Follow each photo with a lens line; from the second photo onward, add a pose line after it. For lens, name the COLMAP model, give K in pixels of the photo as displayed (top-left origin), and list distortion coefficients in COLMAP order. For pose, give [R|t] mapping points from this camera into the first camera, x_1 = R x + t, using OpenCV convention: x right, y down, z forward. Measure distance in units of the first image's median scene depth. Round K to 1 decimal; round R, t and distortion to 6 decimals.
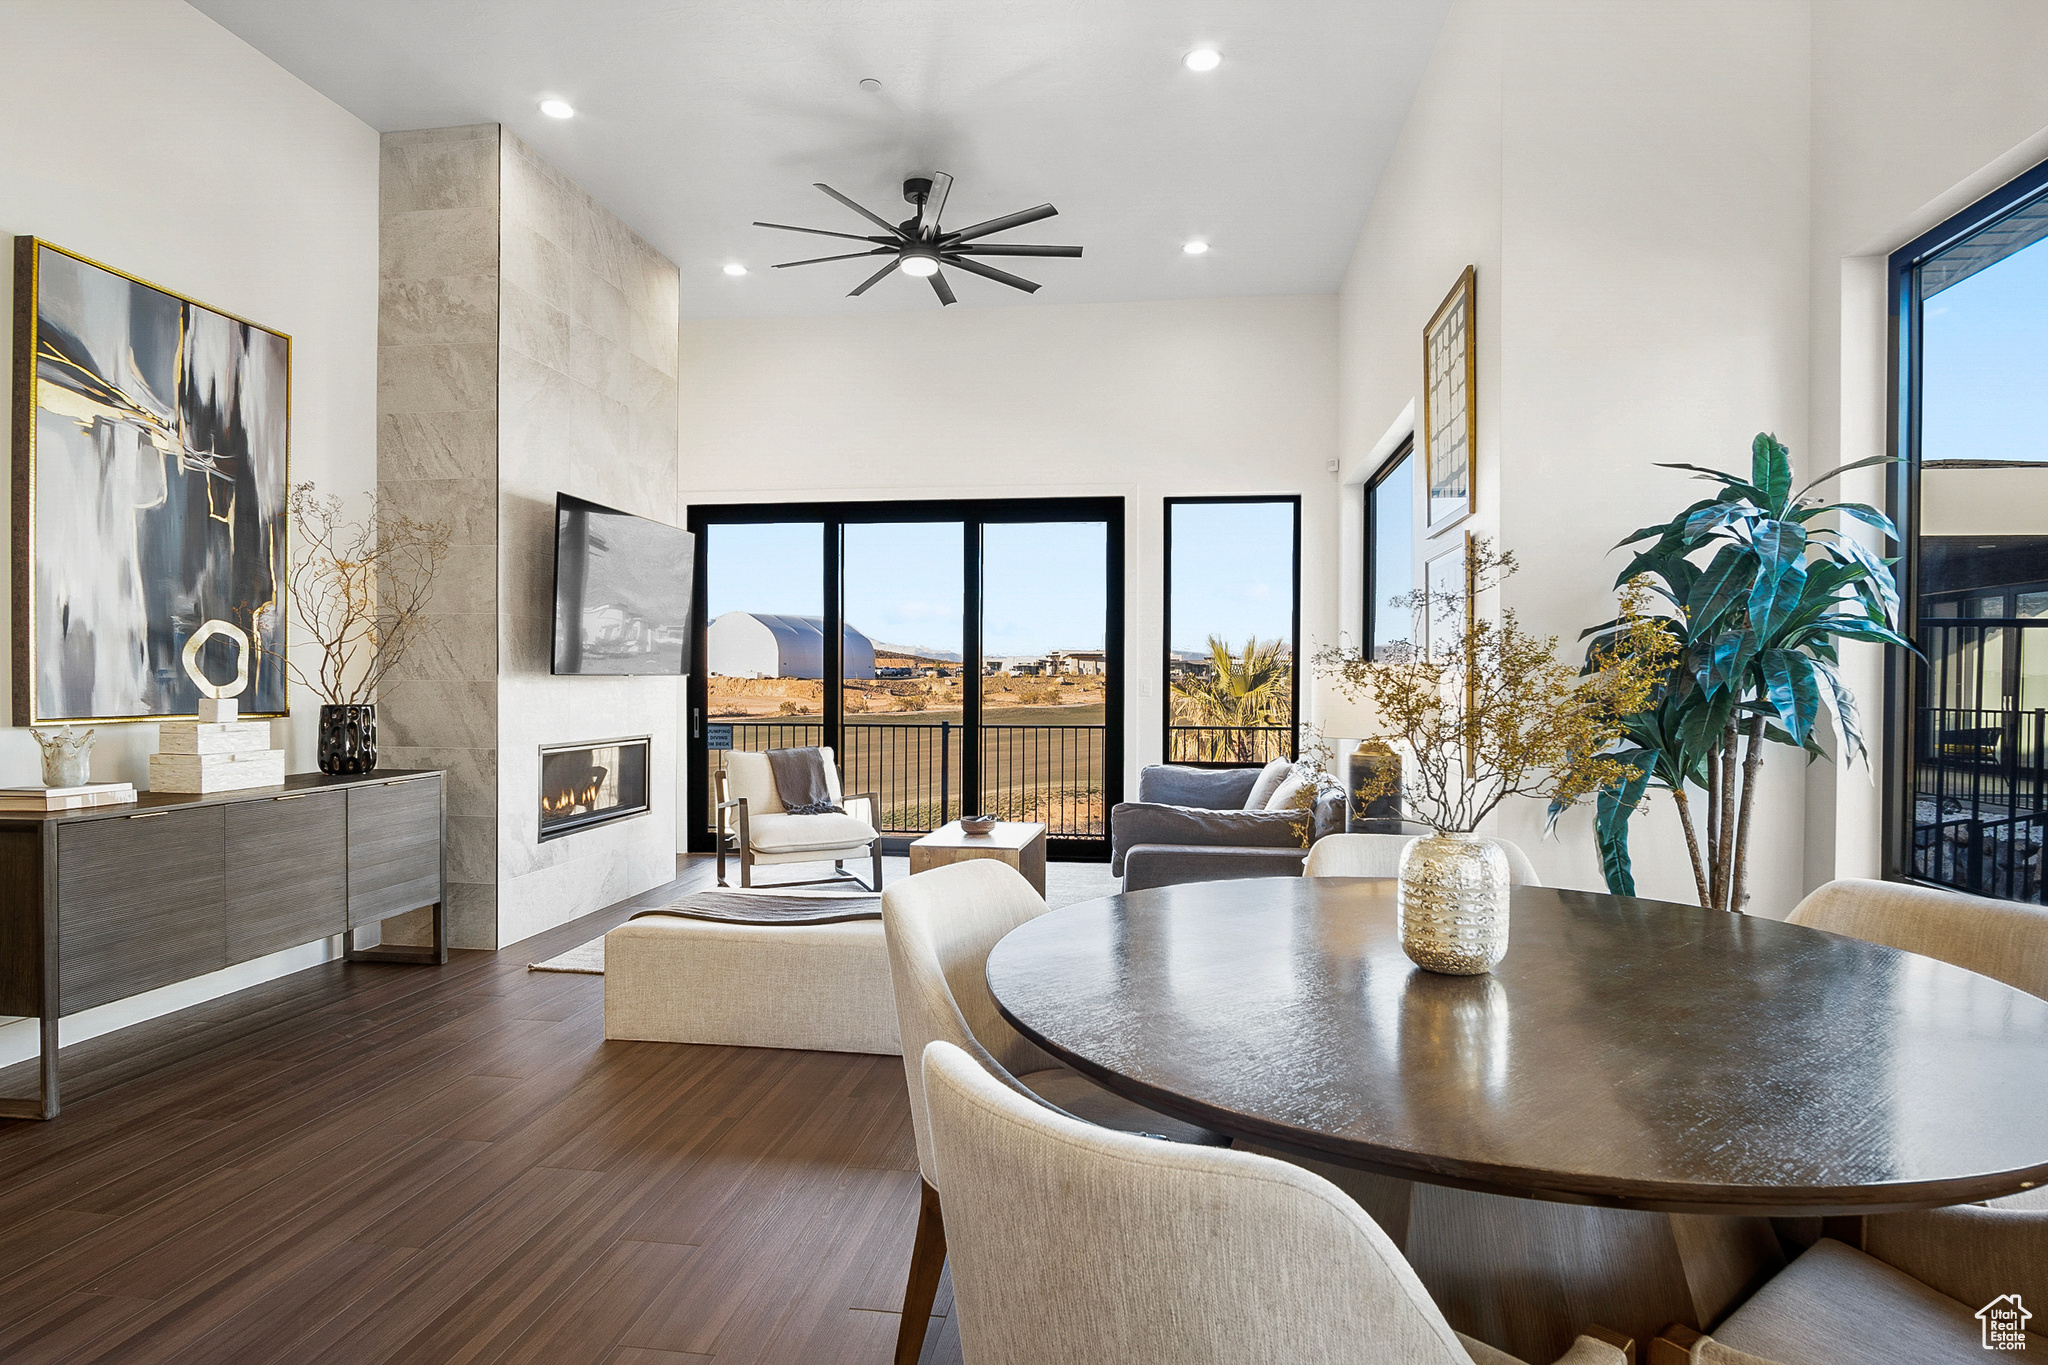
lens RADIAL K [[1089.1, 0, 1024.0], [0, 1089.1, 682.5], [0, 0, 1]] dist [-0.004317, -0.000927]
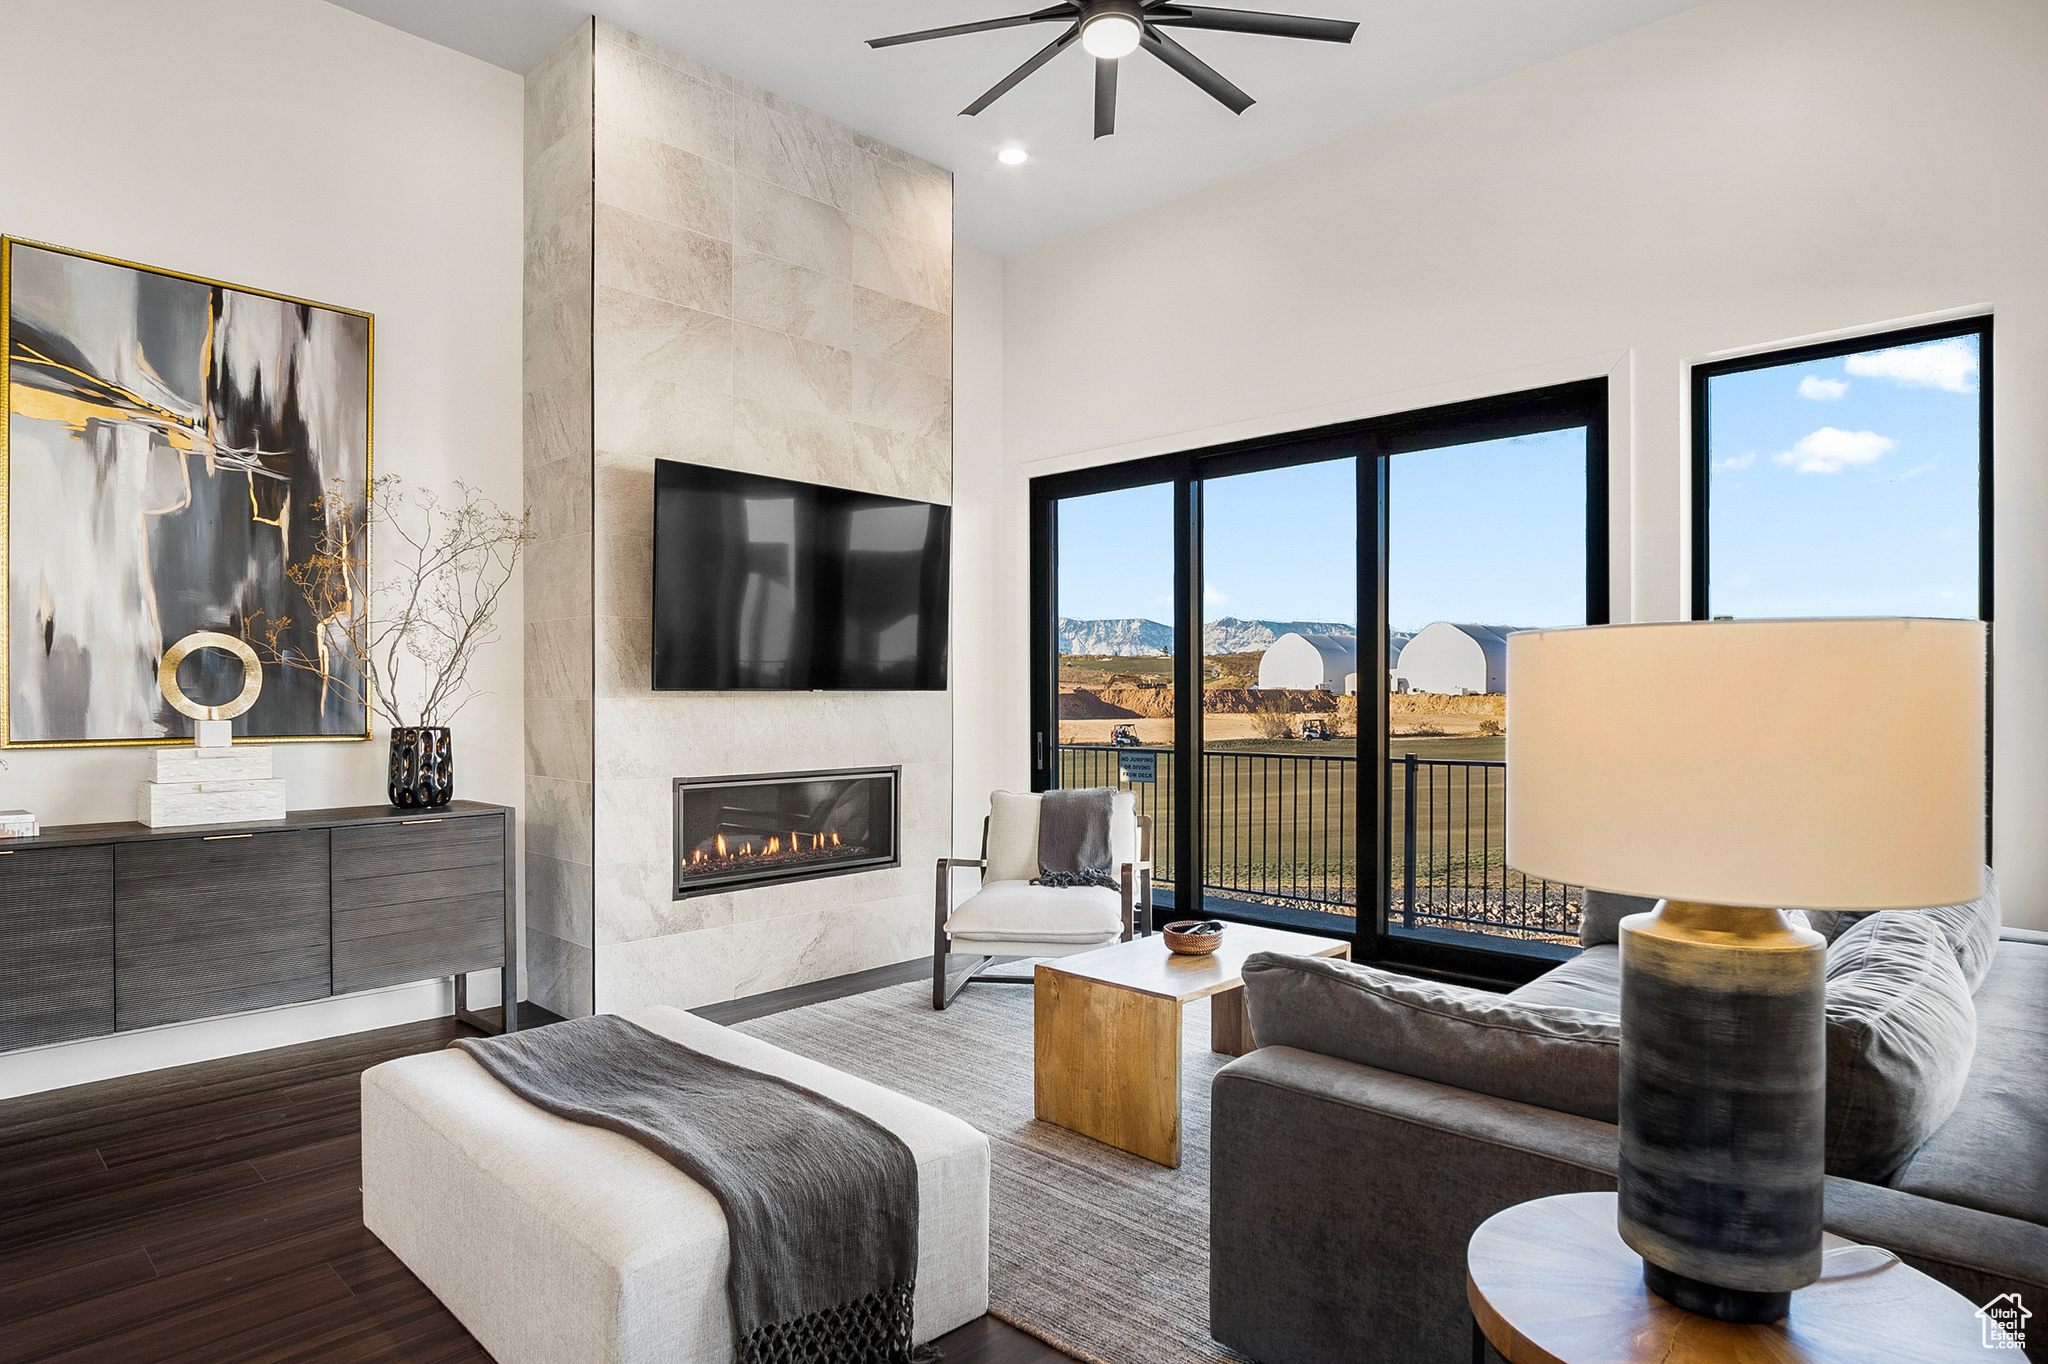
lens RADIAL K [[1137.7, 0, 1025.8], [0, 1137.7, 703.4], [0, 0, 1]] dist [-0.023214, 0.001597]
pose [[0.822364, -0.001966, -0.568959, 0.306261], [0.003855, 0.999990, 0.002116, 0.001342], [0.568949, -0.003934, 0.822363, 0.569586]]
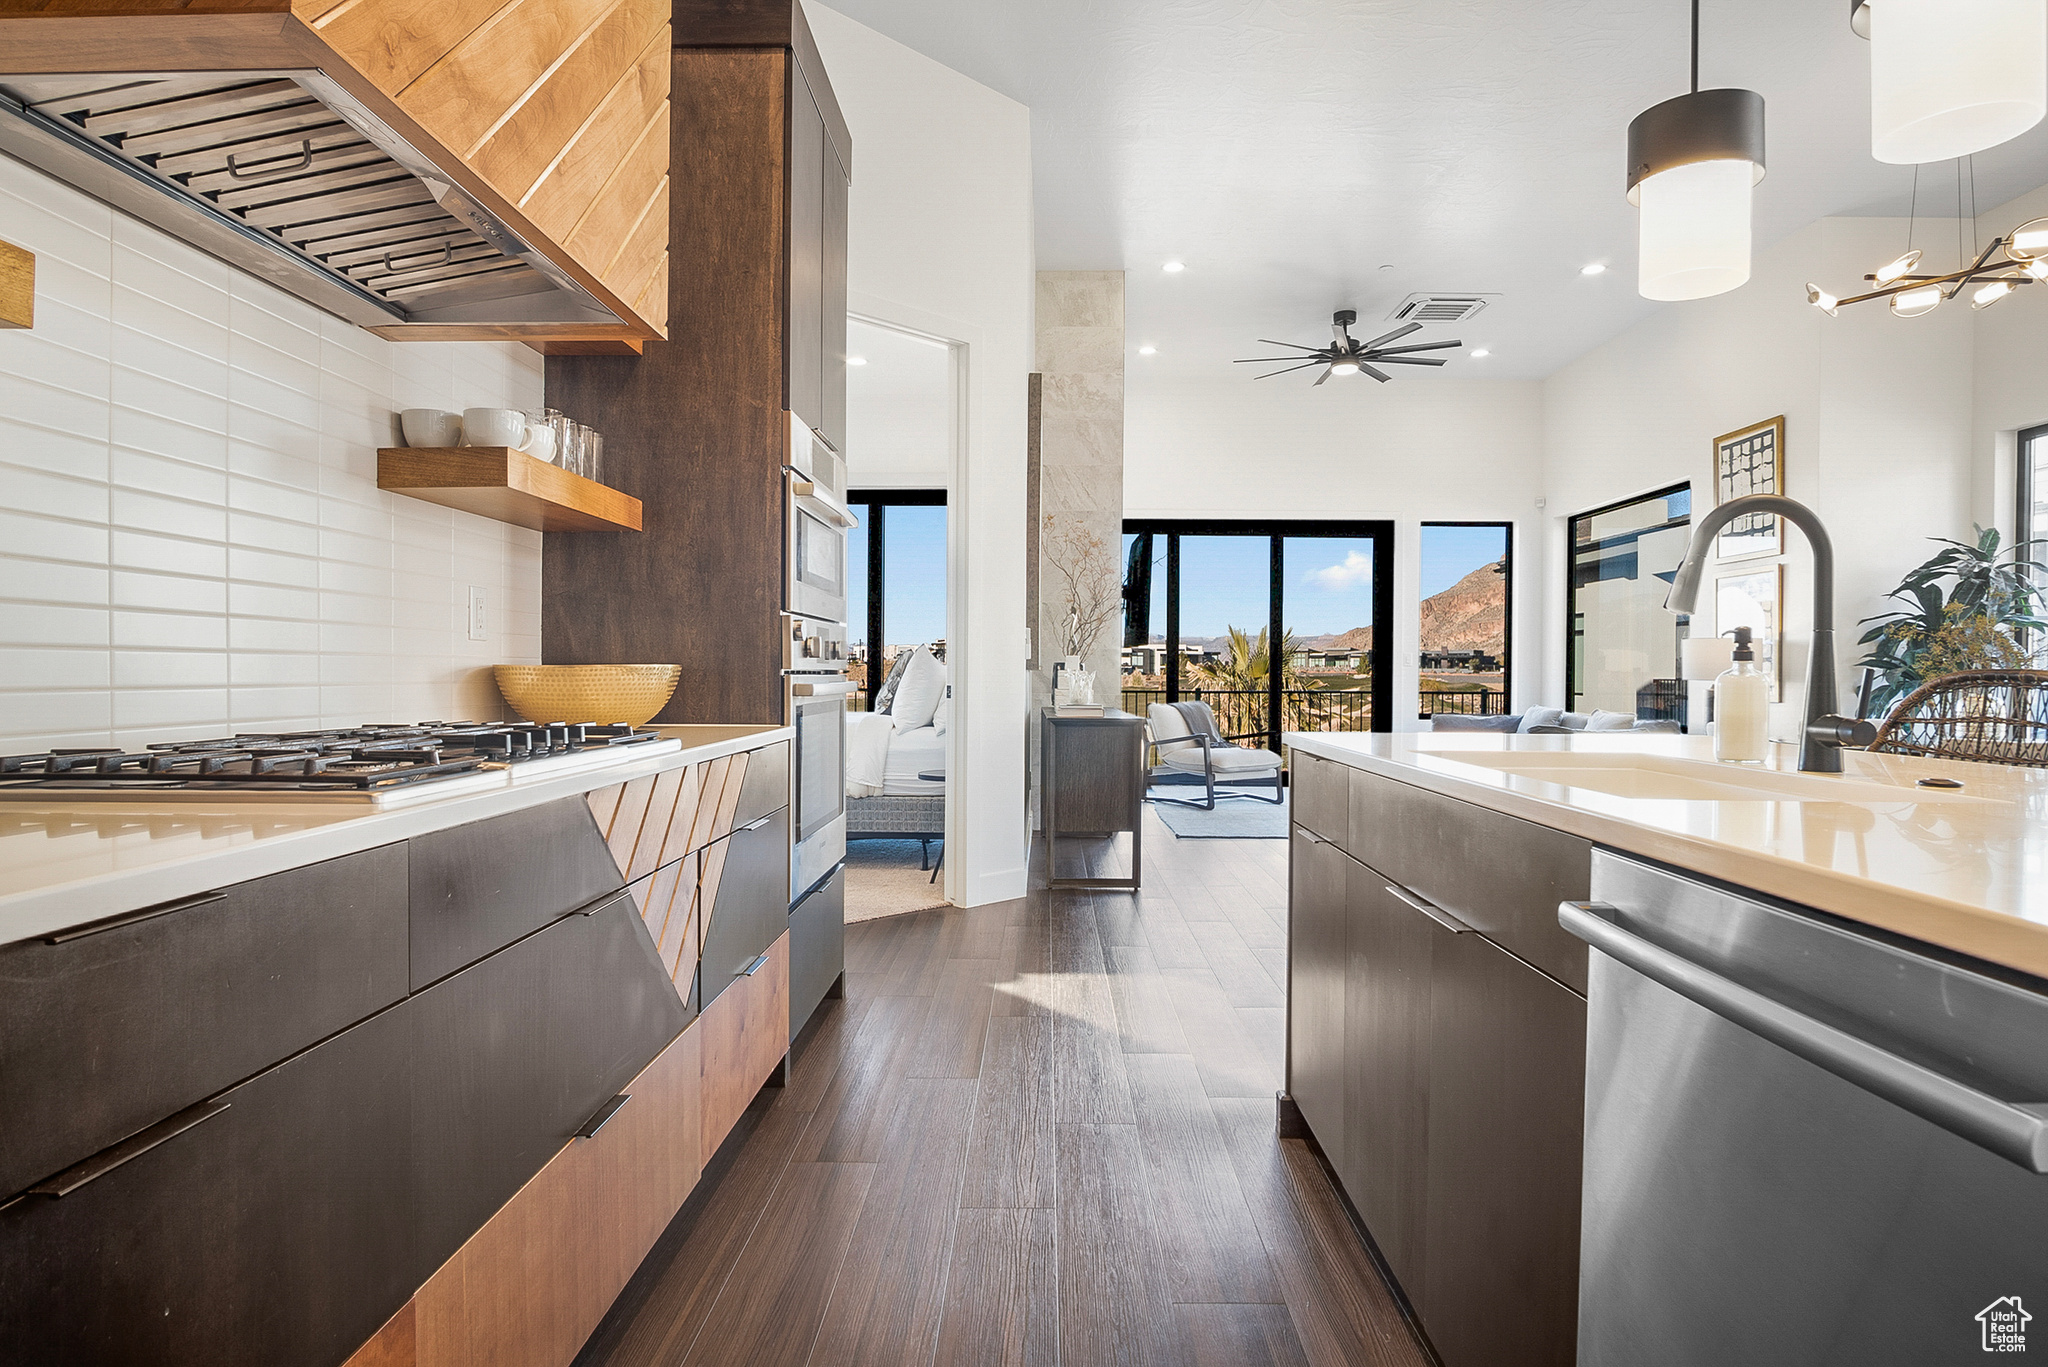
lens RADIAL K [[1128.8, 0, 1024.0], [0, 1128.8, 683.5], [0, 0, 1]] dist [-0.005748, -0.000466]
pose [[0.990108, 0.000612, 0.140305, -0.992814], [-0.001976, 0.999952, 0.009581, 0.038325], [-0.140292, -0.009764, 0.990062, -0.602560]]
